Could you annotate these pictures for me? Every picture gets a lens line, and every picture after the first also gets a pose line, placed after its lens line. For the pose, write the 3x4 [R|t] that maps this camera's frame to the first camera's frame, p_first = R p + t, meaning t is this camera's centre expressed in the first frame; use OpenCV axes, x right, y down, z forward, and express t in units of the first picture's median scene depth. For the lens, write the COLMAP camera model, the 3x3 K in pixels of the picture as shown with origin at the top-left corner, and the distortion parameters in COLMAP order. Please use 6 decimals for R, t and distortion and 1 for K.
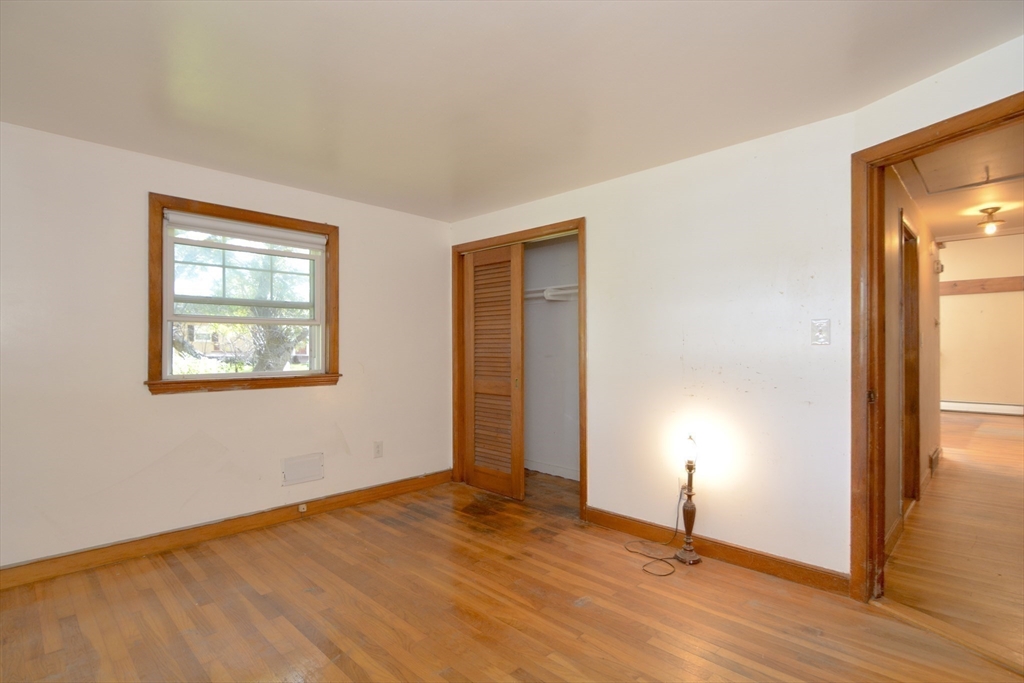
lens RADIAL K [[503.2, 0, 514.4], [0, 503.2, 344.3], [0, 0, 1]] dist [0.020444, -0.014955]
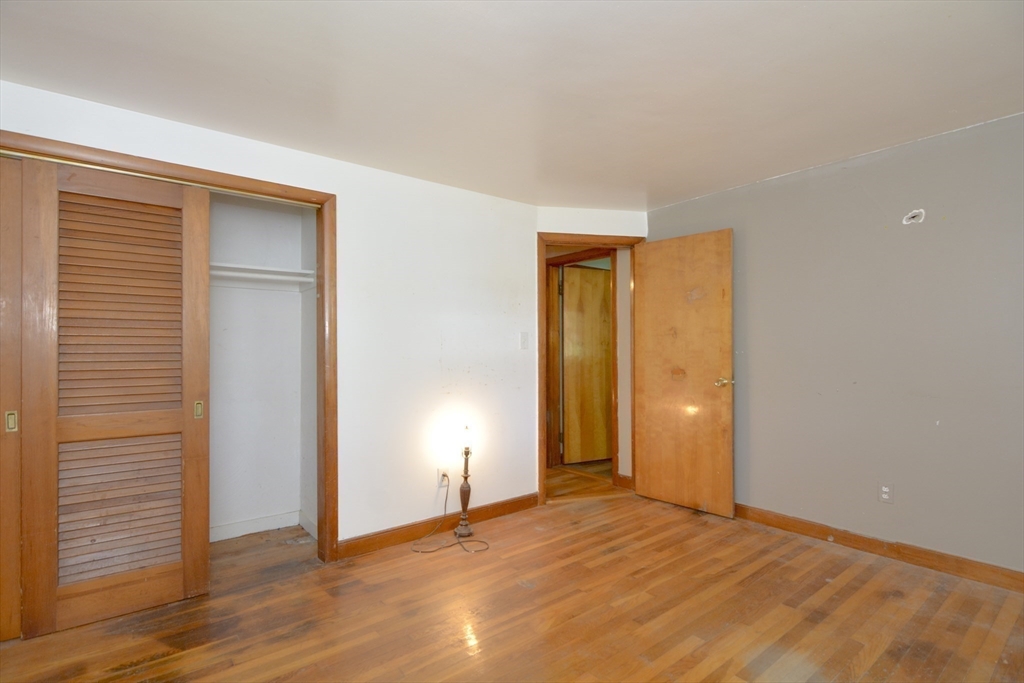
lens RADIAL K [[500.2, 0, 507.9], [0, 500.2, 341.9], [0, 0, 1]] dist [0.003925, -0.014294]
pose [[0.118720, 0.019215, 0.992742, -0.715508], [-0.000254, 0.999813, -0.019321, 0.006843], [-0.992928, 0.002041, 0.118703, 0.687056]]
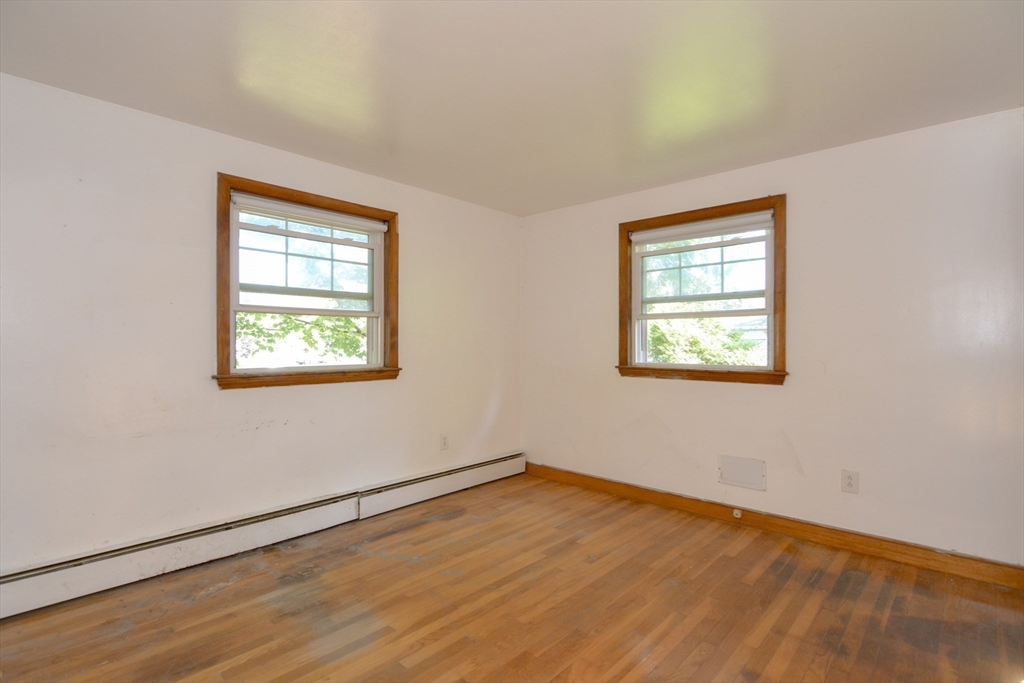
lens RADIAL K [[514.9, 0, 512.0], [0, 514.9, 341.5], [0, 0, 1]] dist [0.001182, -0.000492]
pose [[0.025221, 0.003331, -0.999676, 0.573685], [0.005967, 0.999976, 0.003483, 0.002980], [0.999664, -0.006052, 0.025201, 0.631085]]
